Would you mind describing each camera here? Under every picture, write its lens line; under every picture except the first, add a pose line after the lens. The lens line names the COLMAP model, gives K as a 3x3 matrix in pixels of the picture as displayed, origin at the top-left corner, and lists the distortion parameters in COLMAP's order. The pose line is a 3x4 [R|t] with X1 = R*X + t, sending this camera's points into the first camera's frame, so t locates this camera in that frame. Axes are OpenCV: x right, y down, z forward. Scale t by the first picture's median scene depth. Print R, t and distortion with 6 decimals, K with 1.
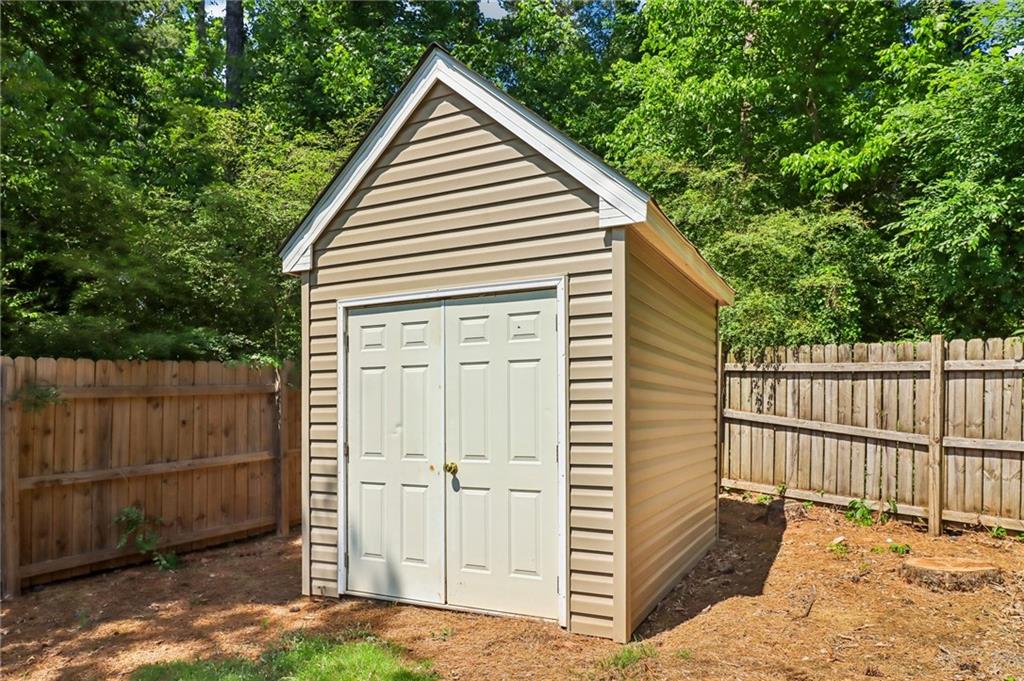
lens RADIAL K [[676.0, 0, 512.0], [0, 676.0, 340.5], [0, 0, 1]] dist [0.000302, 0.000079]
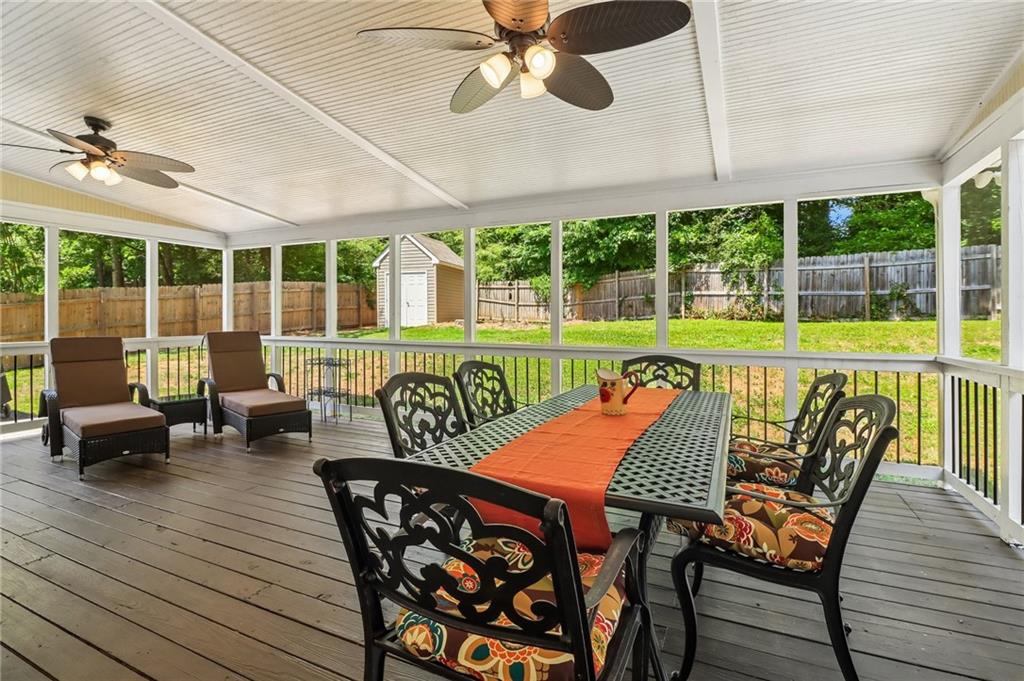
lens RADIAL K [[476.3, 0, 513.1], [0, 476.3, 320.7], [0, 0, 1]] dist [0.000128, -0.000005]
pose [[0.984794, 0.005169, 0.173648, 0.064035], [-0.024587, 0.993643, 0.109857, -0.086006], [-0.171977, -0.112456, 0.978661, -2.121372]]
